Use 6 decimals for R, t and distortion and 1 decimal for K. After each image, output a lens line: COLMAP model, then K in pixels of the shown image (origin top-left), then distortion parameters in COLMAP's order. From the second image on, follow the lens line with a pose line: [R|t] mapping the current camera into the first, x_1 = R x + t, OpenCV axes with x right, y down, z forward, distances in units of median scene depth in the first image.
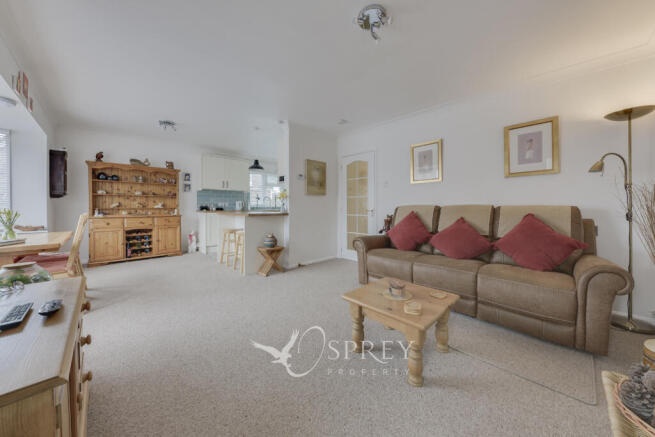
lens RADIAL K [[226.8, 0, 329.3], [0, 226.8, 212.3], [0, 0, 1]] dist [0.000838, 0.000050]
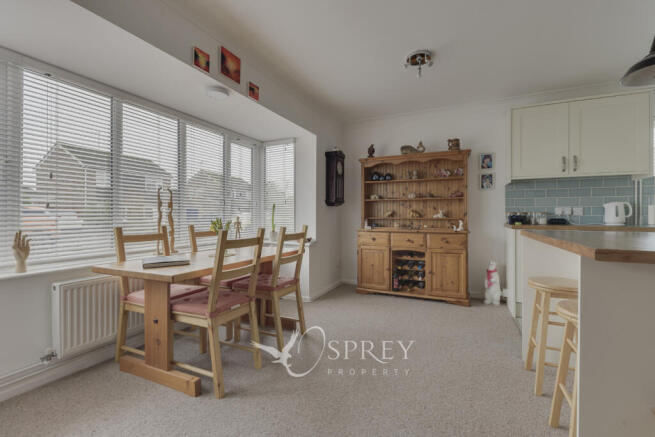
lens RADIAL K [[285.5, 0, 328.3], [0, 285.5, 214.7], [0, 0, 1]] dist [0.002446, 0.000326]
pose [[0.337941, -0.003381, -0.941161, -0.132608], [-0.024668, 0.999618, -0.012449, -0.012760], [0.940844, 0.027423, 0.337729, 0.481462]]
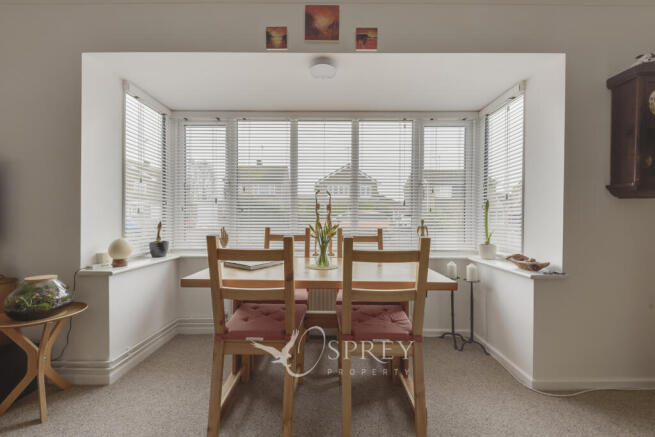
lens RADIAL K [[249.6, 0, 327.5], [0, 249.6, 218.5], [0, 0, 1]] dist [-0.000845, -0.000065]
pose [[-0.706026, 0.001260, -0.708185, -0.431450], [-0.020511, 0.999543, 0.022227, -0.021384], [0.707889, 0.030219, -0.705677, 0.733461]]
